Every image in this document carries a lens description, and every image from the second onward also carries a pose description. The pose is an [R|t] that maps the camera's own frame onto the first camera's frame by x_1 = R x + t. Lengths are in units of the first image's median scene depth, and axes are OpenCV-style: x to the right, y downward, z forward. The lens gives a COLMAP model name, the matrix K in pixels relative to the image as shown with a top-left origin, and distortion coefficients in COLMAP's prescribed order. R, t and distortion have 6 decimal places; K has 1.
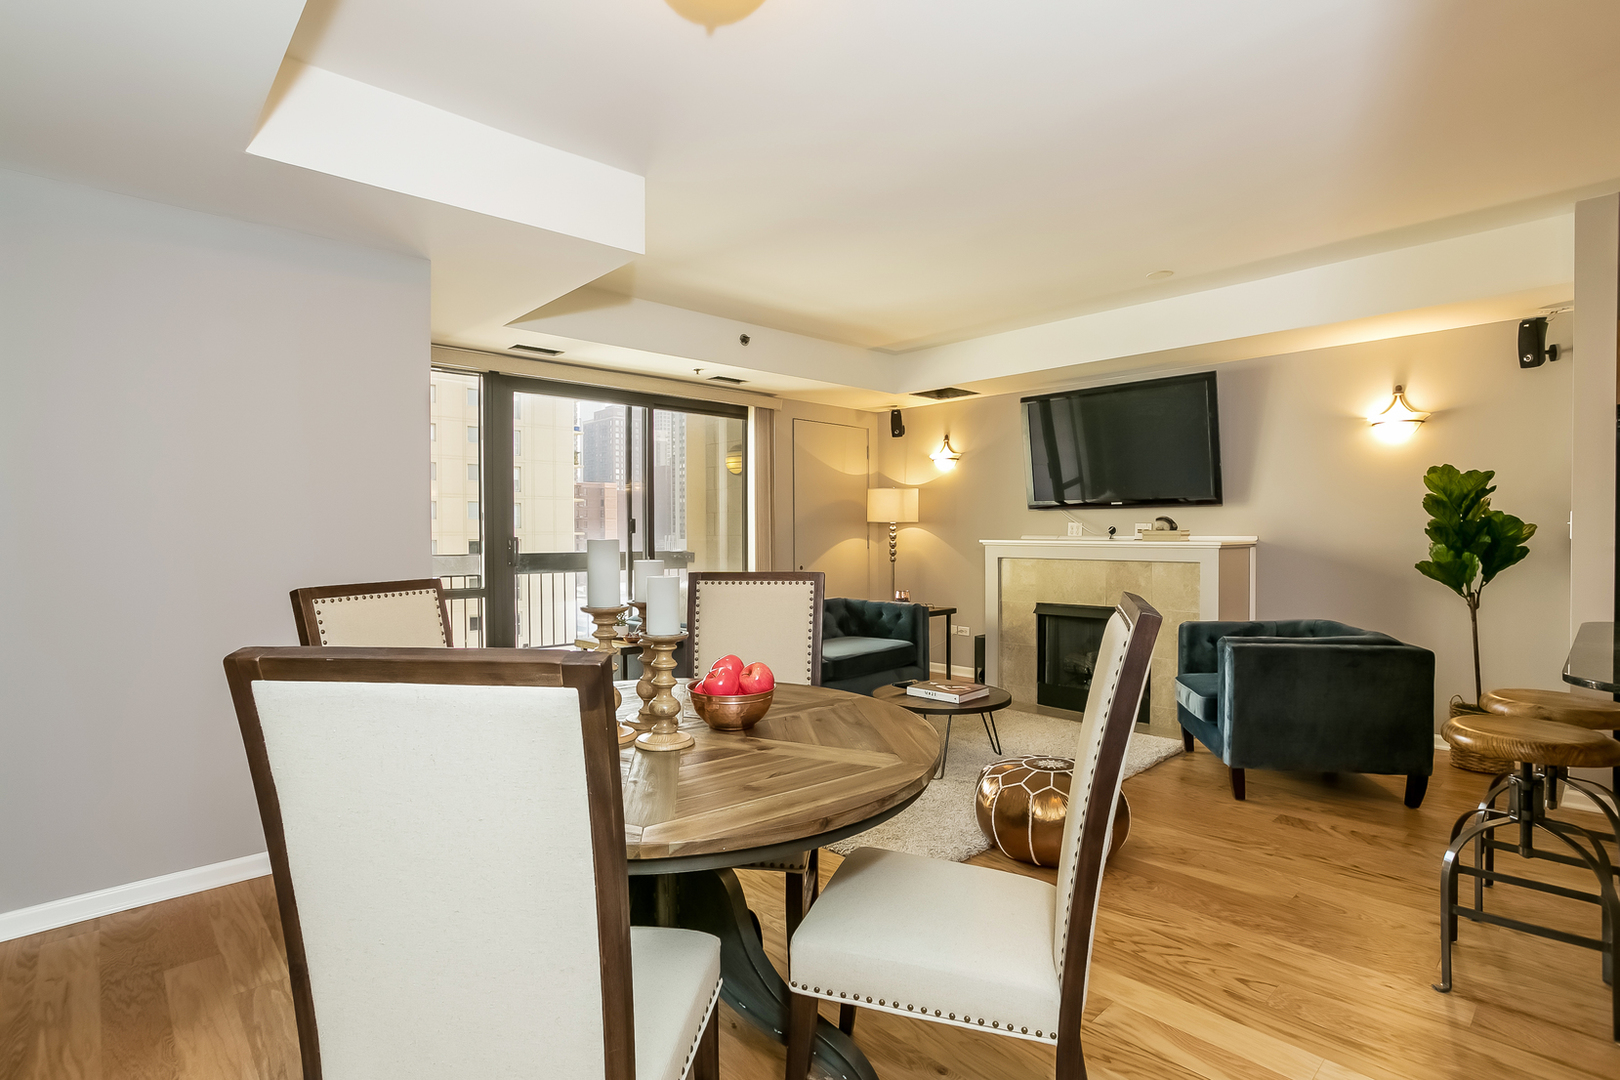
lens RADIAL K [[794.7, 0, 810.0], [0, 794.7, 540.0], [0, 0, 1]] dist [-0.048639, 0.030813]
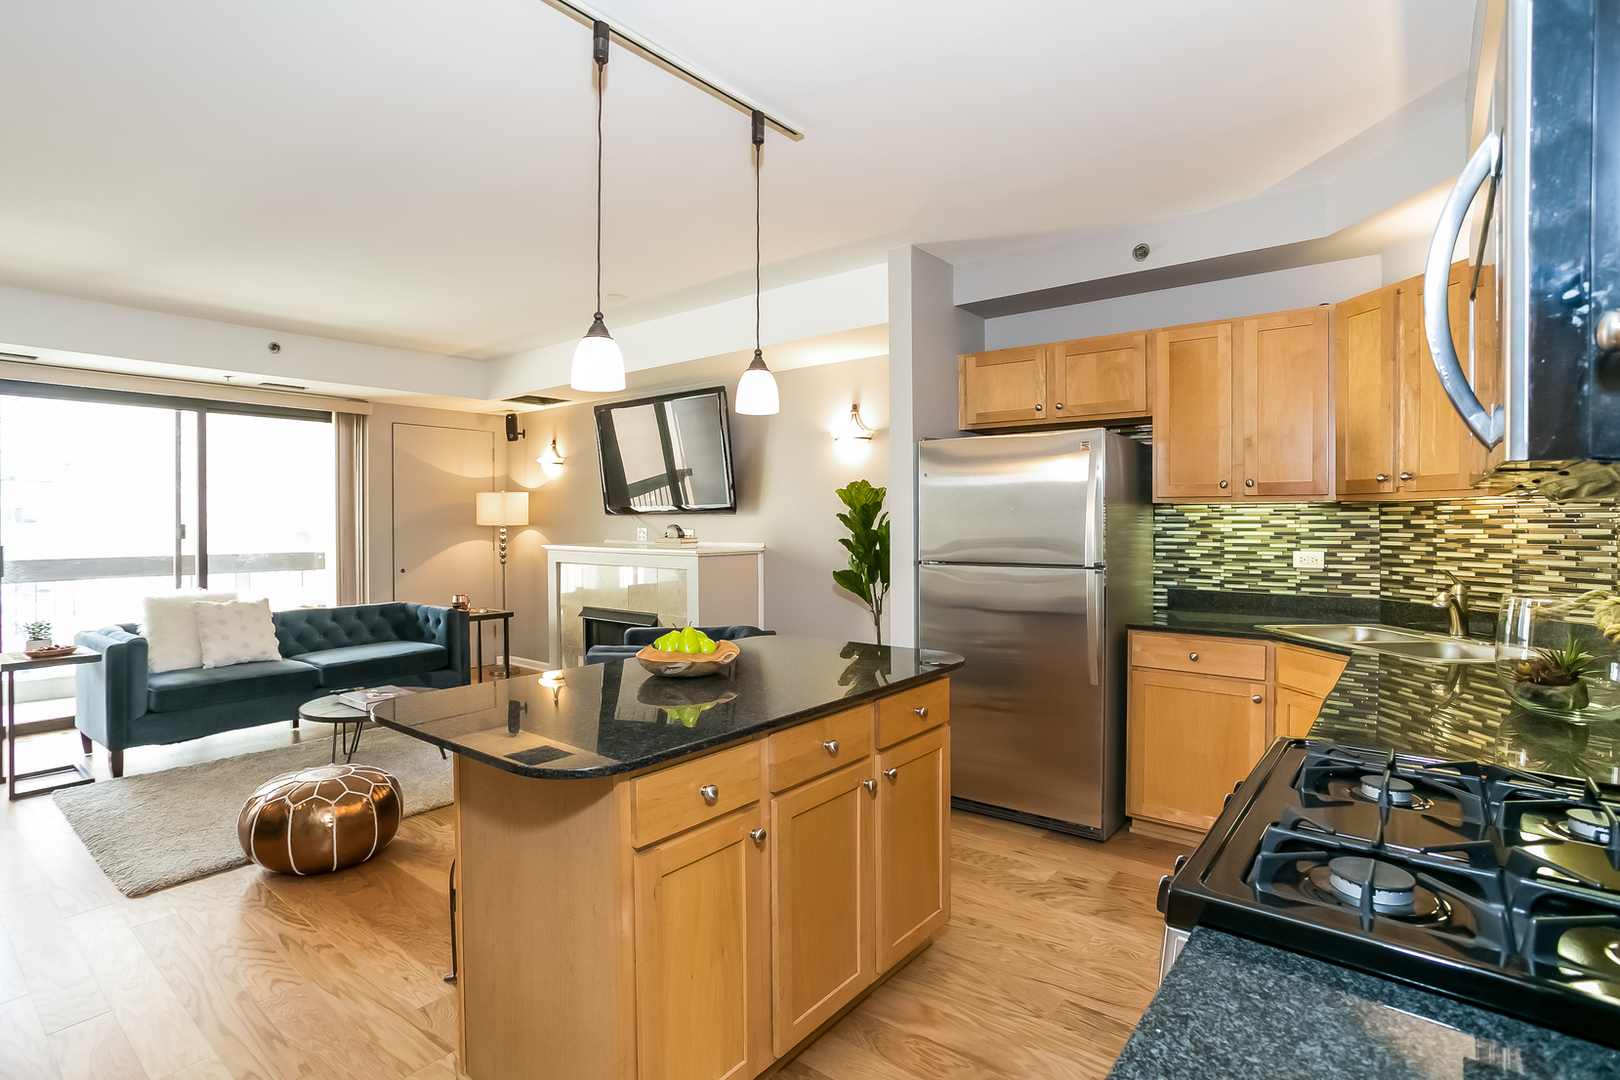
lens RADIAL K [[794.7, 0, 810.0], [0, 794.7, 540.0], [0, 0, 1]] dist [-0.048639, 0.030813]
pose [[0.993414, -0.003253, 0.114538, 0.504382], [0.001246, 0.999845, 0.017589, -0.027581], [-0.114578, -0.017331, 0.993263, -0.064196]]
